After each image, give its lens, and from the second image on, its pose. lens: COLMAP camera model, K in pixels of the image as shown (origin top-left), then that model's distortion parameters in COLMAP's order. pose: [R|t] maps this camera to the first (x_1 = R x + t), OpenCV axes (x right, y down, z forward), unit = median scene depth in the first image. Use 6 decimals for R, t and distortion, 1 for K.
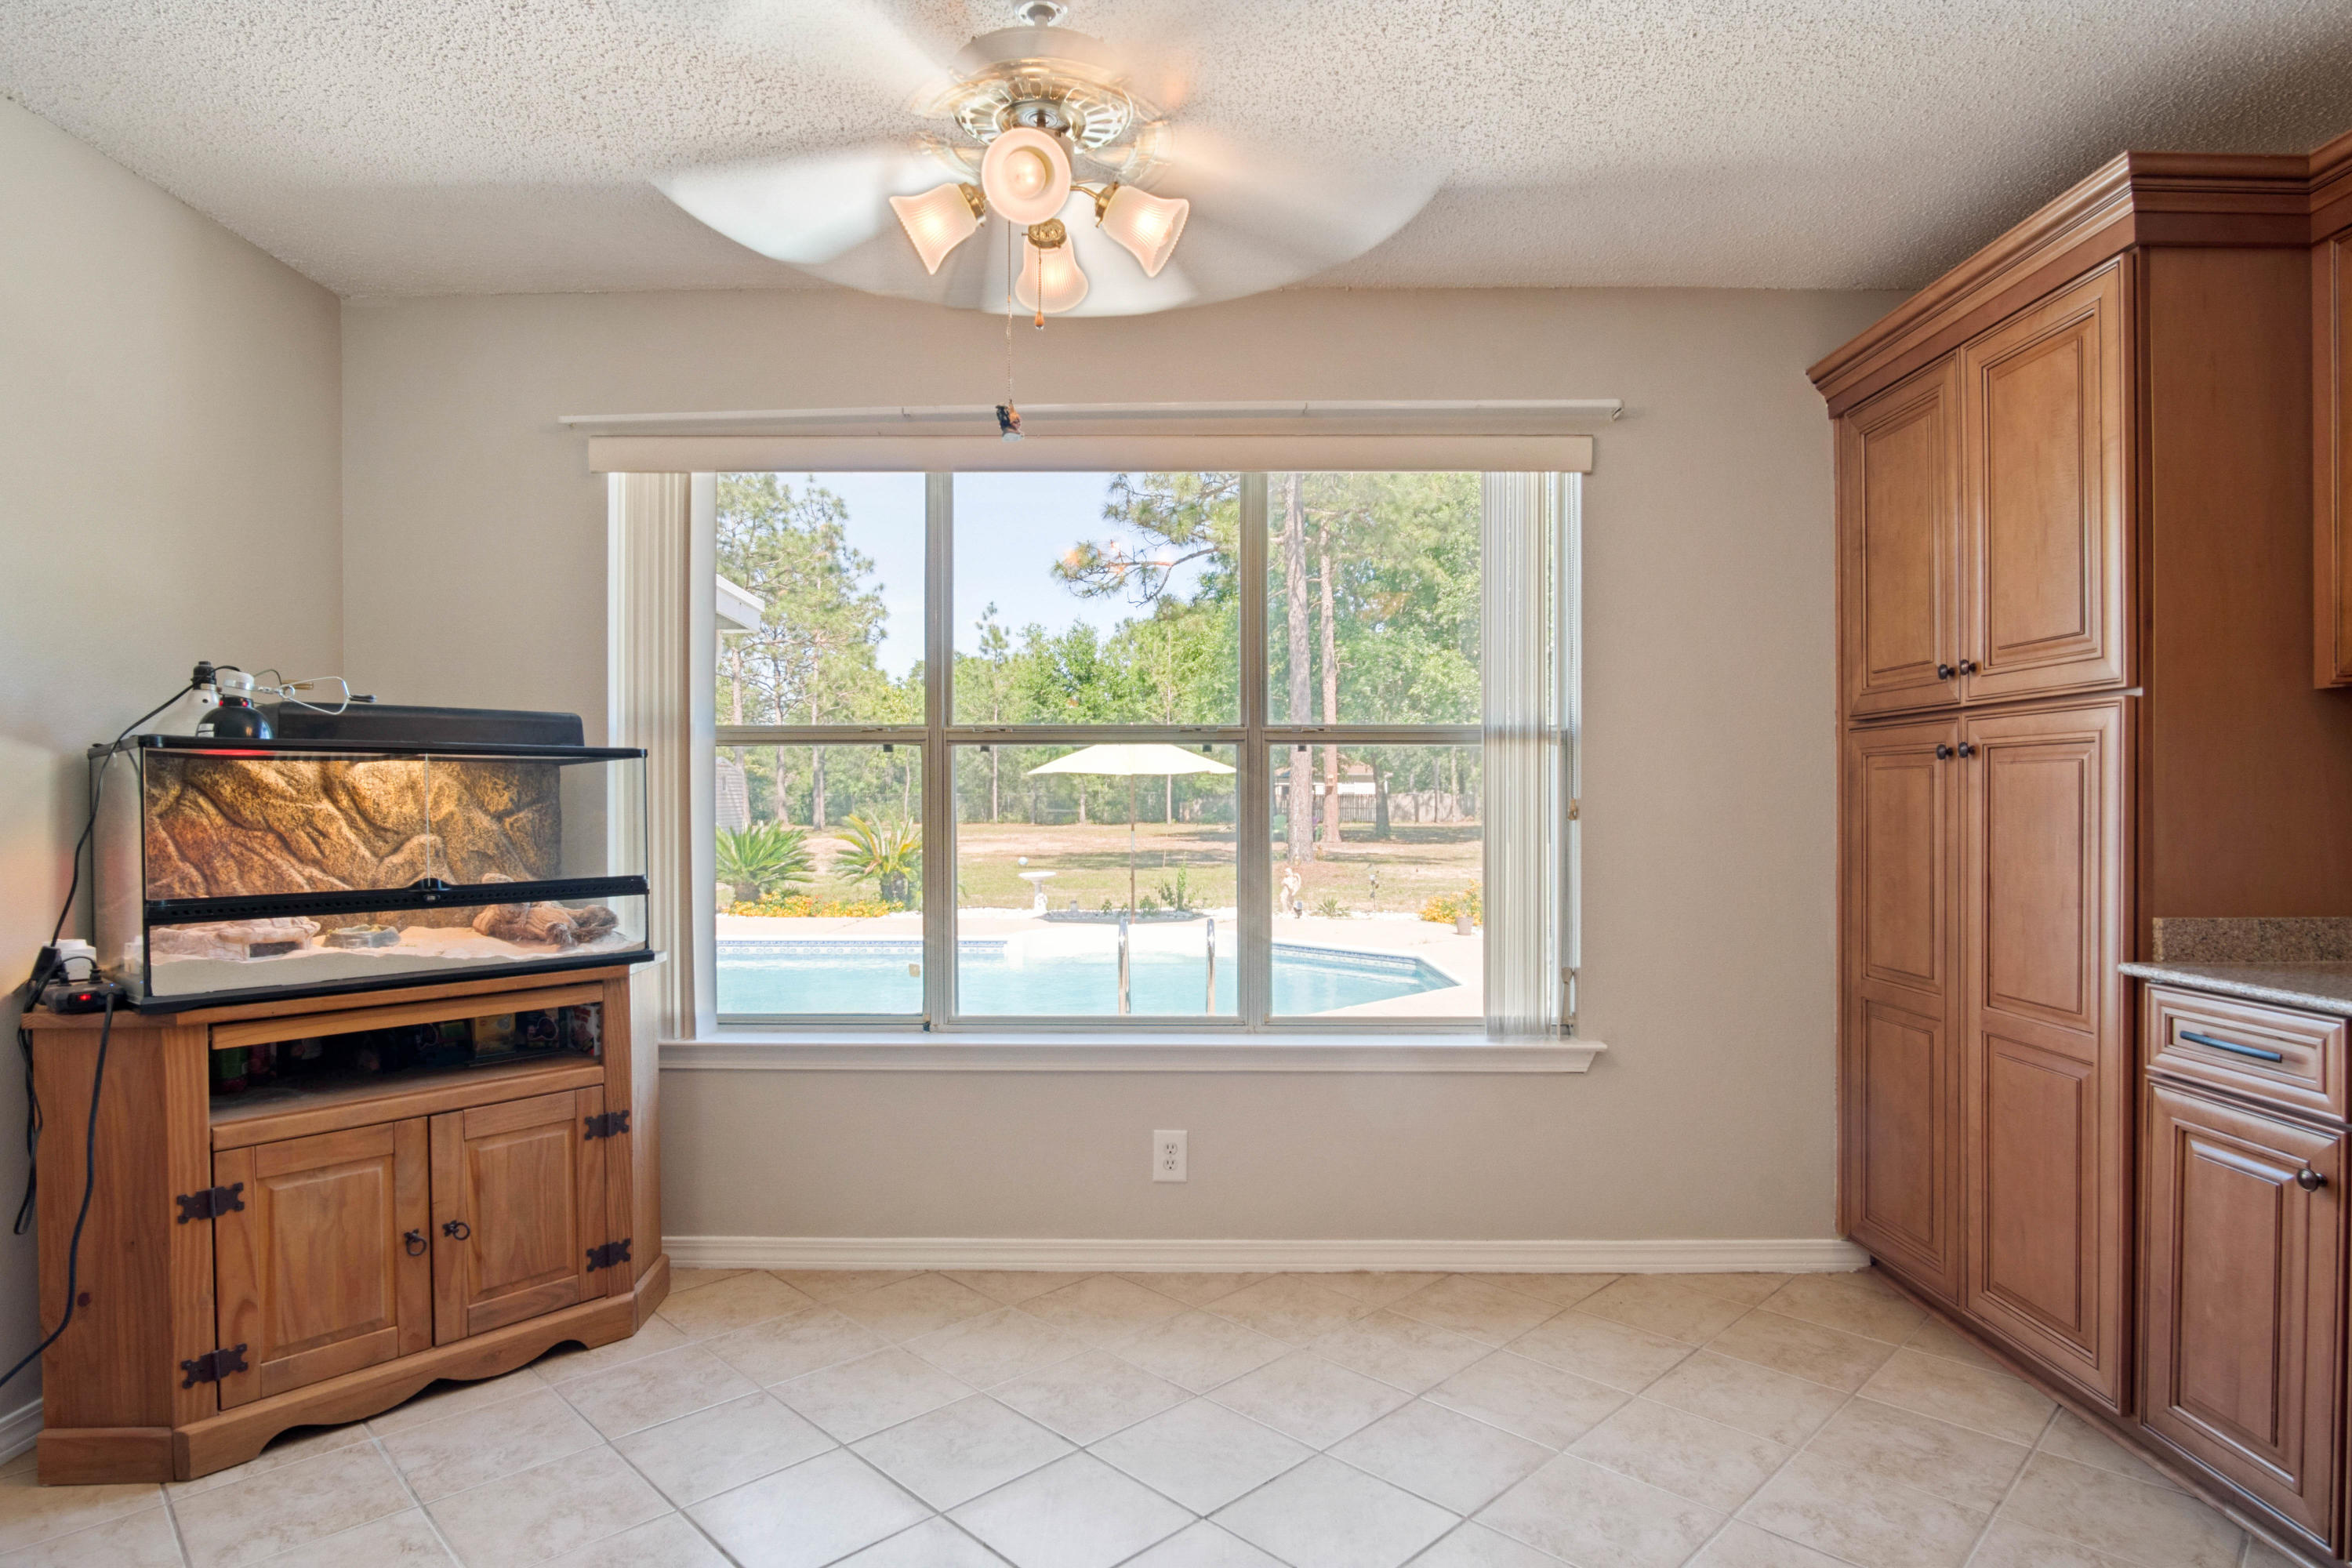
lens RADIAL K [[1265.6, 0, 1155.8], [0, 1265.6, 800.4], [0, 0, 1]] dist [-0.039667, 0.009171]
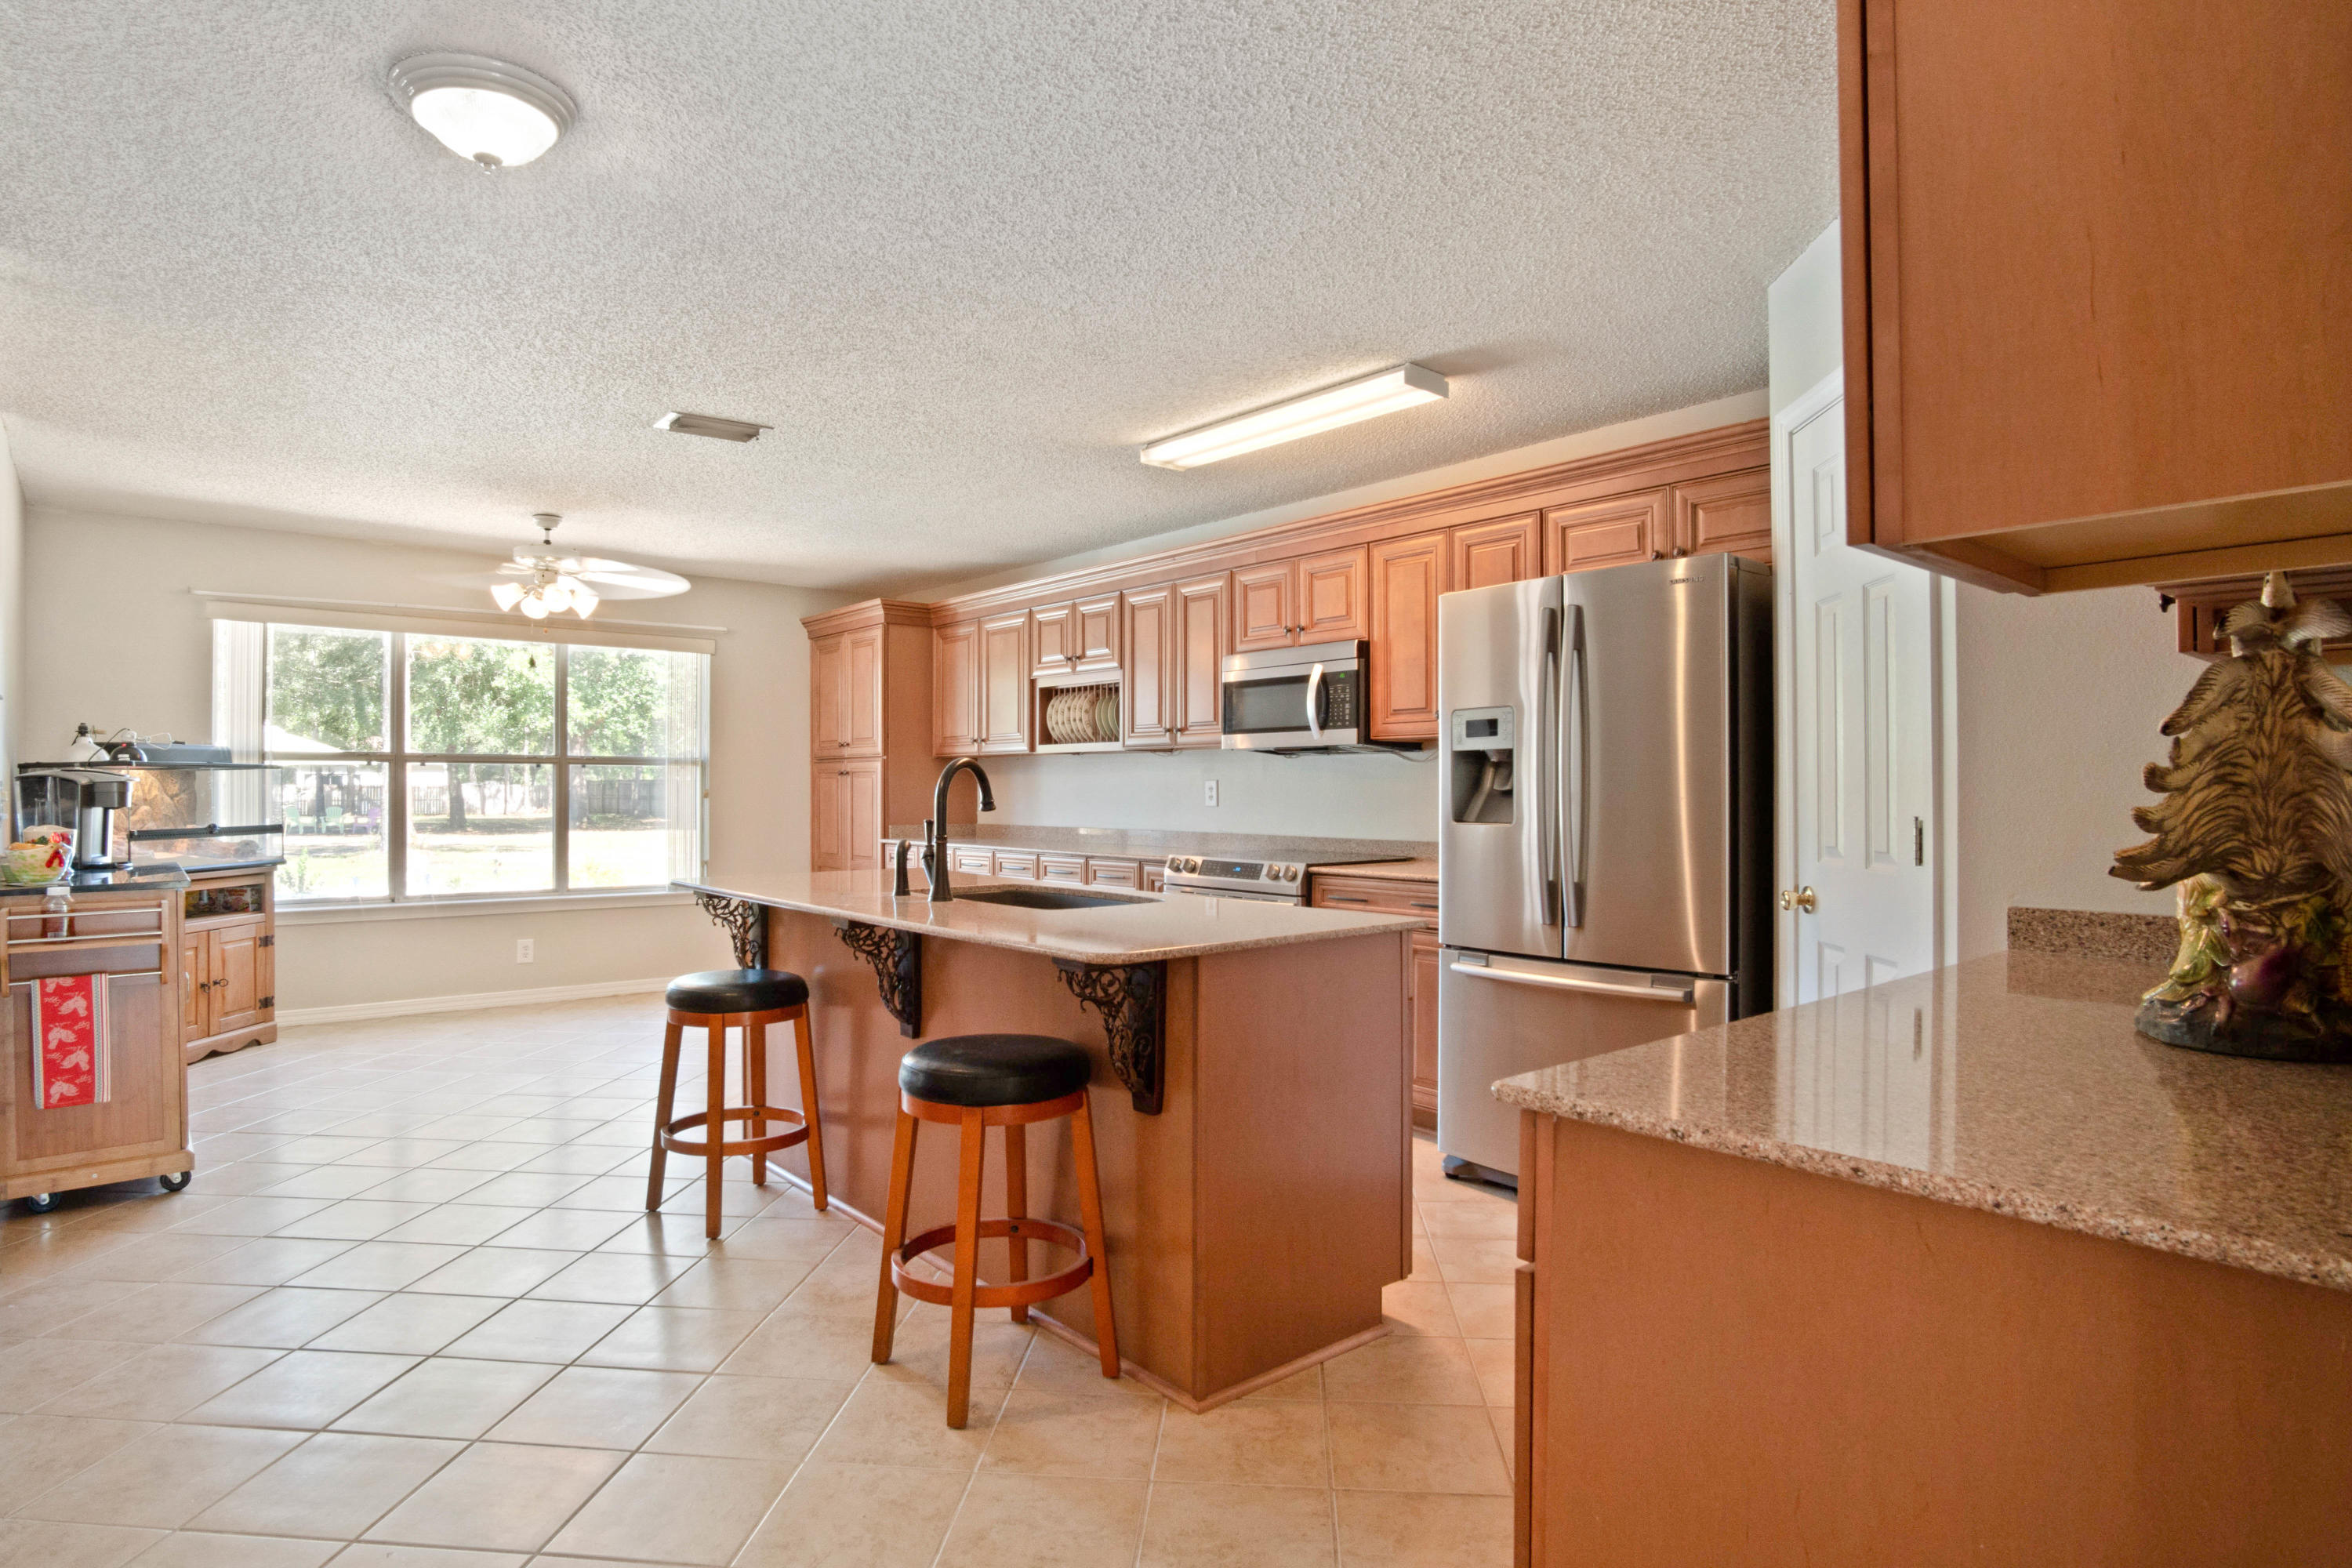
lens RADIAL K [[1265.6, 0, 1169.8], [0, 1265.6, 790.4], [0, 0, 1]] dist [-0.039667, 0.009171]
pose [[0.754715, 0.001120, 0.656052, -0.613868], [-0.000492, 0.999999, -0.001140, 0.003418], [-0.656053, 0.000538, 0.754715, -1.482933]]
